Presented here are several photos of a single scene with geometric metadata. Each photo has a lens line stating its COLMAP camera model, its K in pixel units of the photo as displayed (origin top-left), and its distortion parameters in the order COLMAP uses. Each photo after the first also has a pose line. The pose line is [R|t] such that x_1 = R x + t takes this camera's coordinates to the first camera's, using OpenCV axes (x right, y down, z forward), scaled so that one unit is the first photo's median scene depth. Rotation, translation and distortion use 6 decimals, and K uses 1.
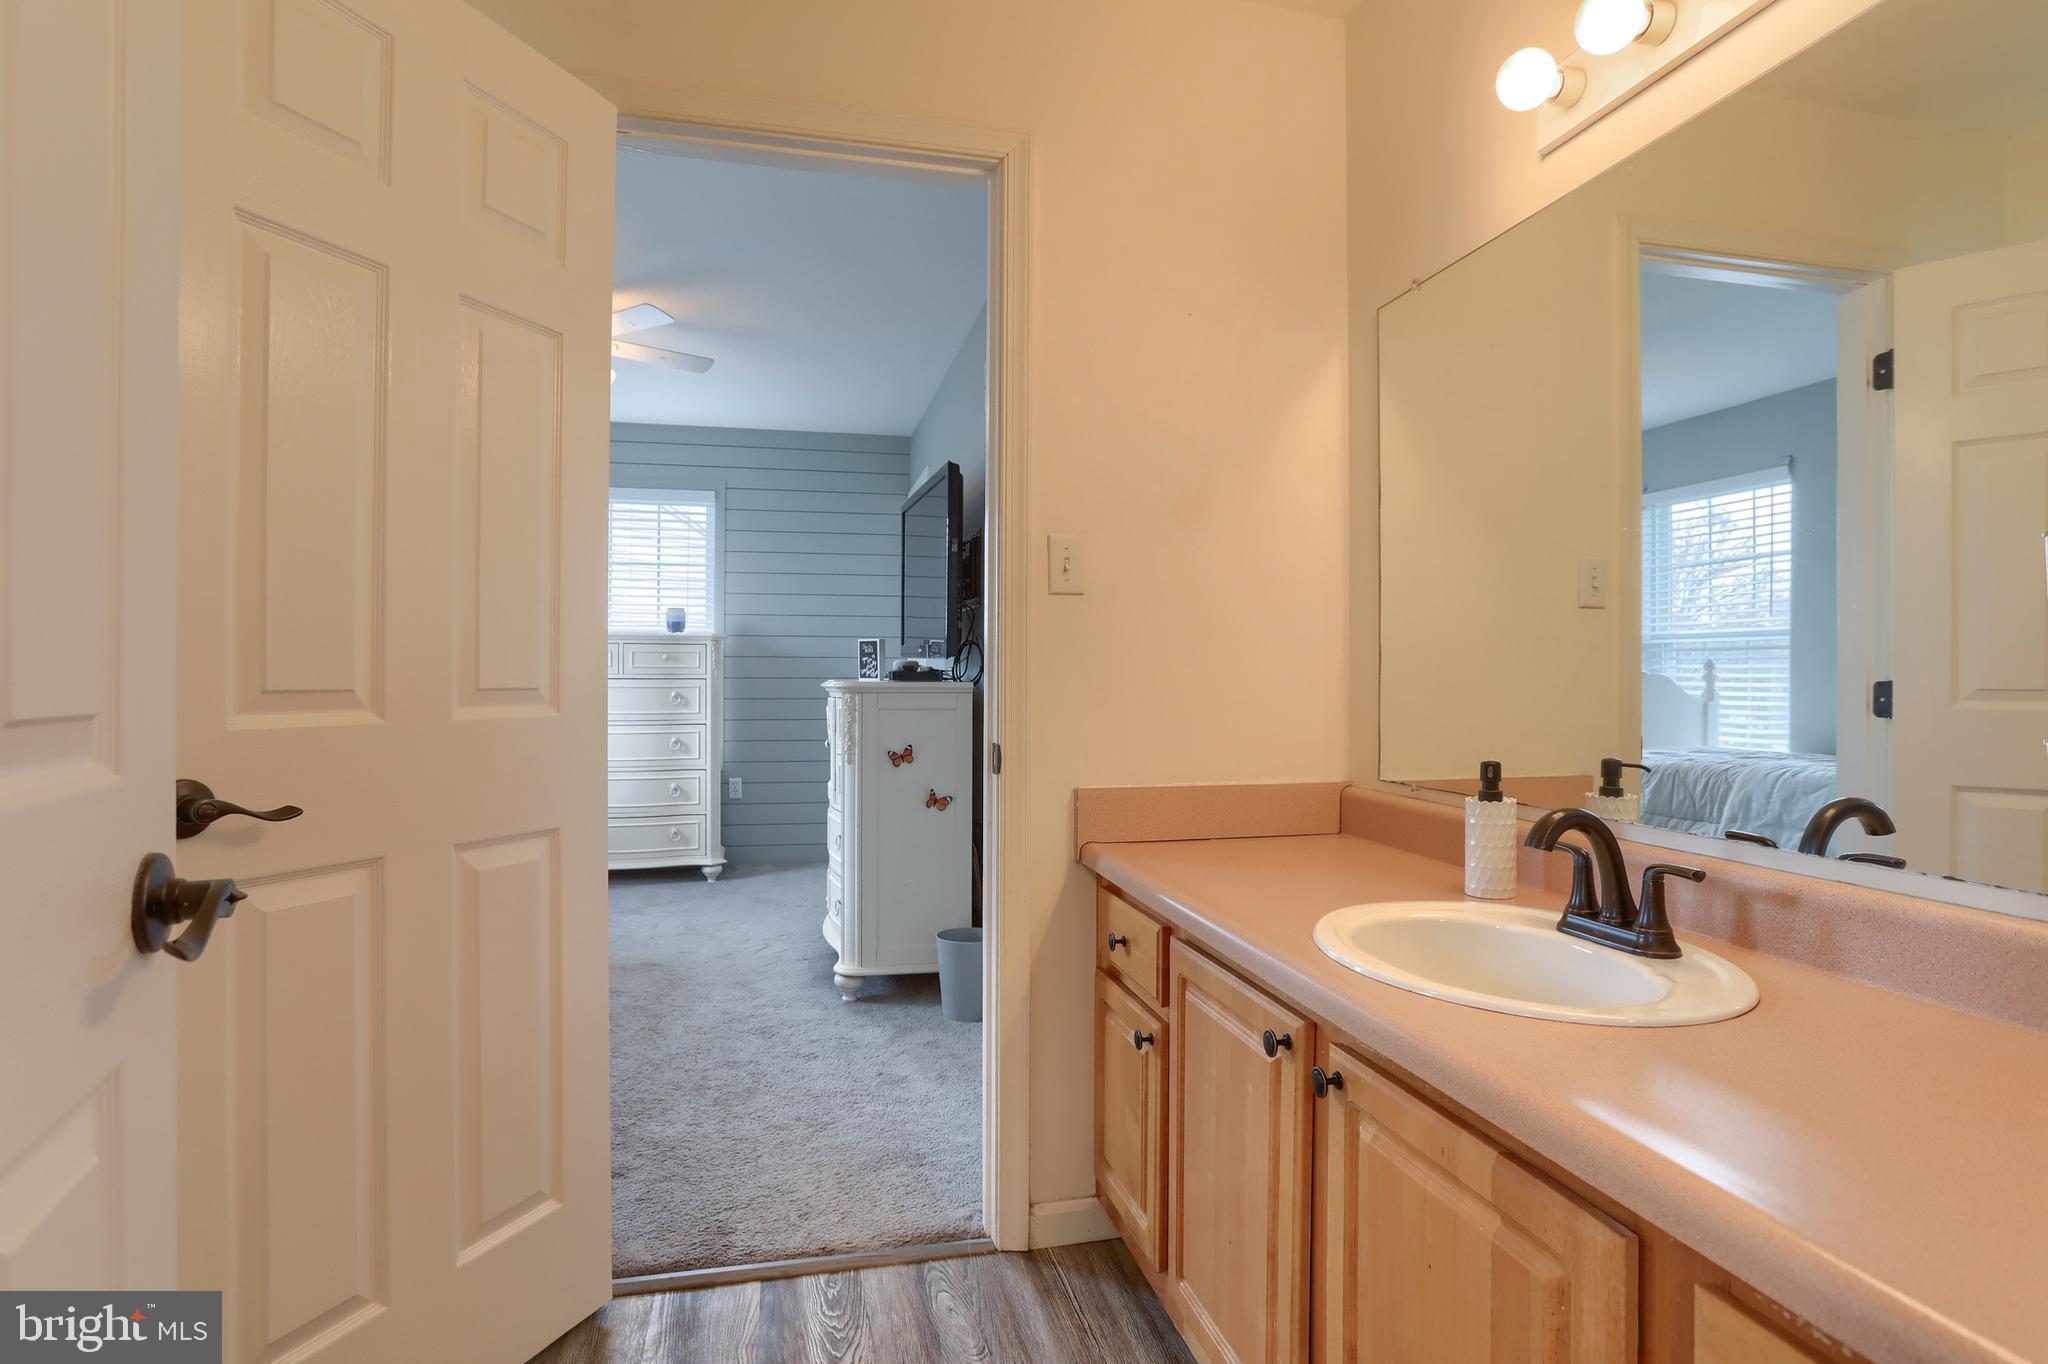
lens RADIAL K [[1041.8, 0, 1021.0], [0, 1041.8, 661.8], [0, 0, 1]] dist [-0.067361, 0.038621]
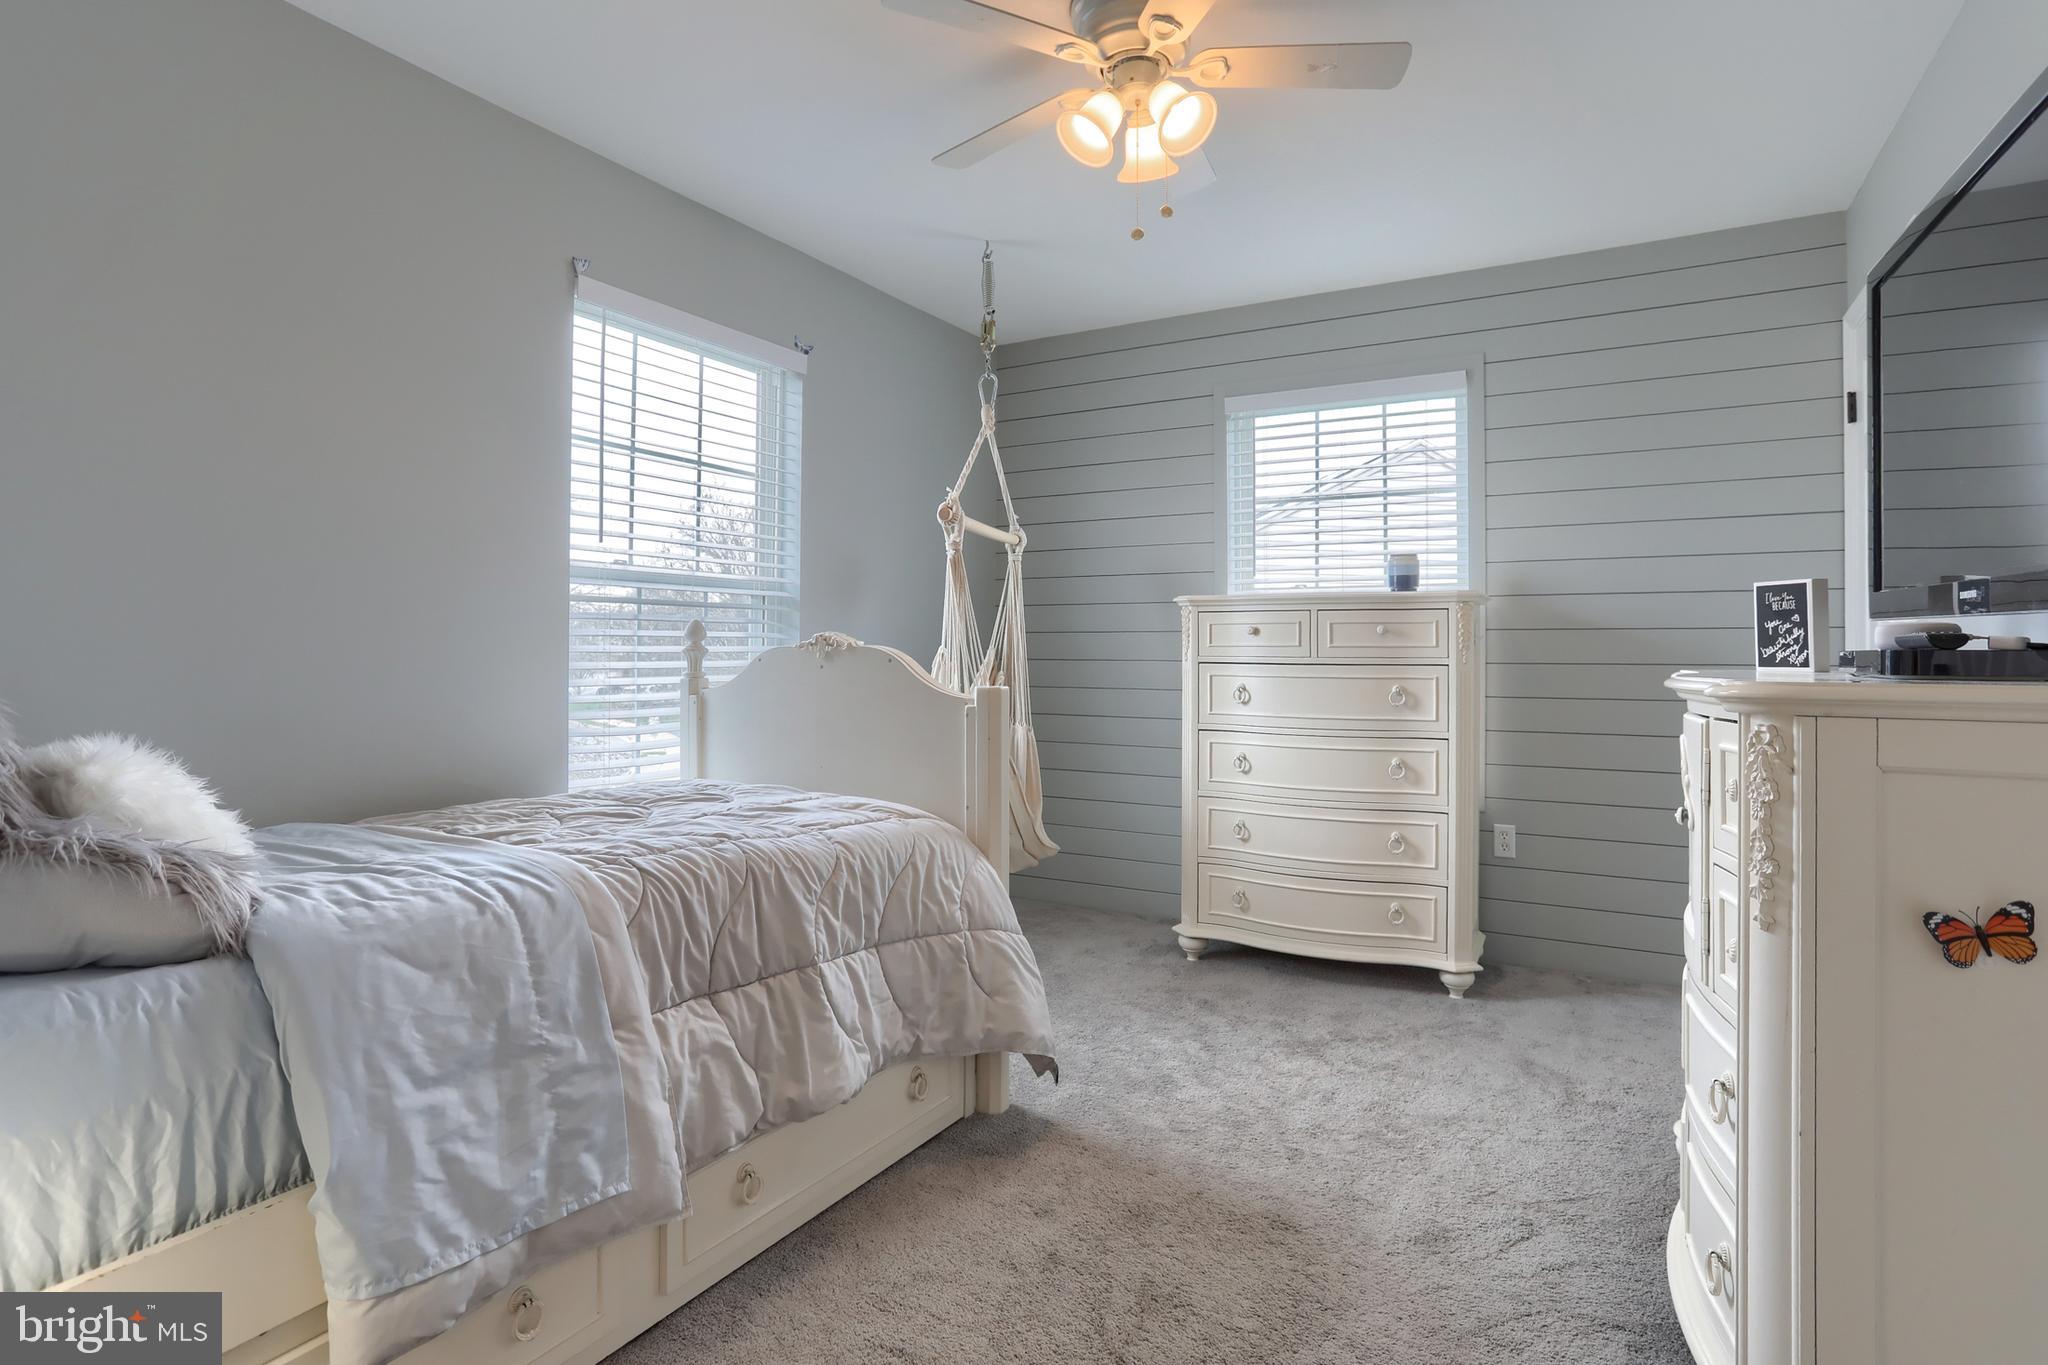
lens RADIAL K [[1053.7, 0, 1026.8], [0, 1053.7, 643.3], [0, 0, 1]] dist [-0.059696, 0.034832]
pose [[0.741806, -0.005973, -0.670588, -0.076050], [0.004990, 0.999982, -0.003387, 0.004466], [0.670596, -0.000834, 0.741822, 0.379483]]
